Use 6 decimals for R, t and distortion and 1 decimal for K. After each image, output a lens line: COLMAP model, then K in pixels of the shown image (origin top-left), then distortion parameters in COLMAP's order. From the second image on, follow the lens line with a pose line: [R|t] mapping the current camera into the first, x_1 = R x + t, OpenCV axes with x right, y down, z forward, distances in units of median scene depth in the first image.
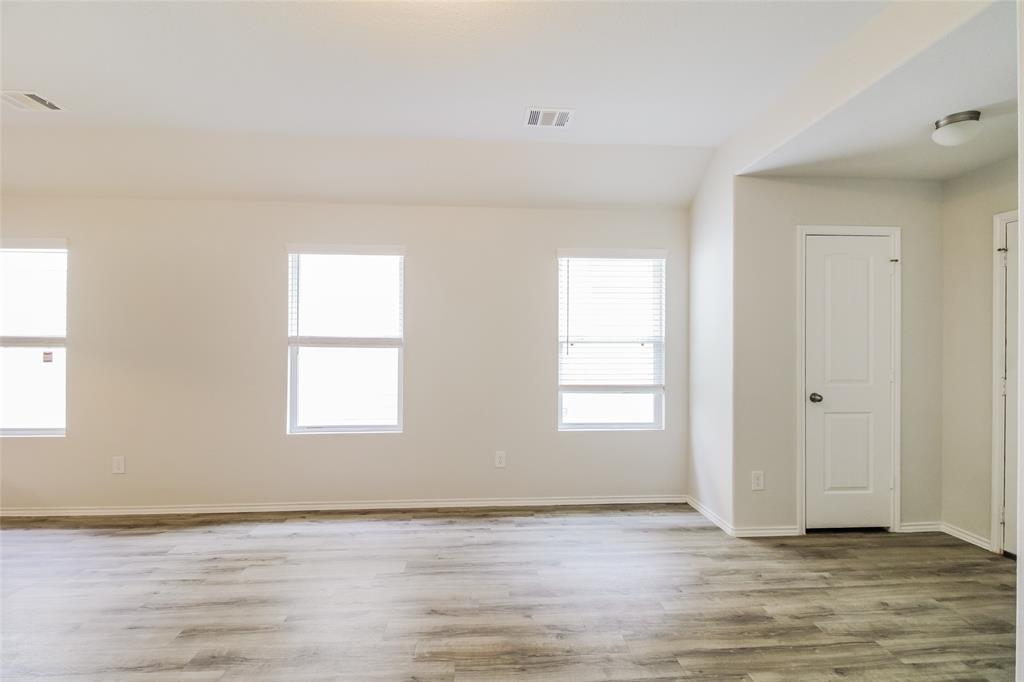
lens RADIAL K [[475.4, 0, 511.9], [0, 475.4, 338.6], [0, 0, 1]] dist [0.010115, -0.008105]
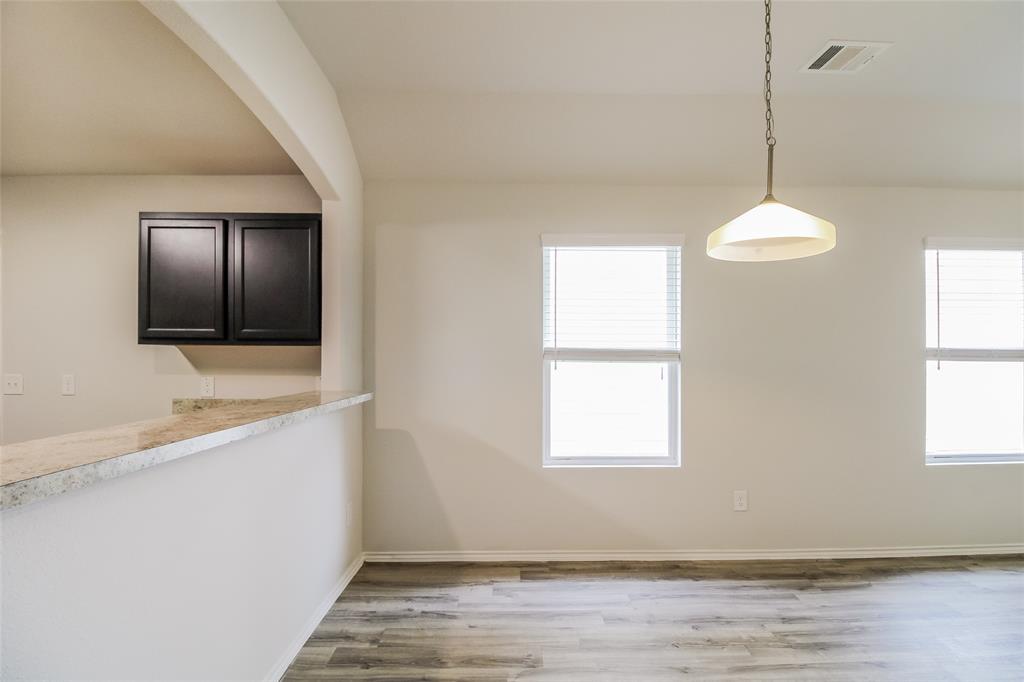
lens RADIAL K [[584.0, 0, 514.0], [0, 584.0, 345.9], [0, 0, 1]] dist [-0.016272, 0.005774]
pose [[0.999343, -0.005225, -0.035861, -1.151879], [0.004960, 0.999960, -0.007475, -0.004150], [0.035899, 0.007292, 0.999329, -0.043216]]
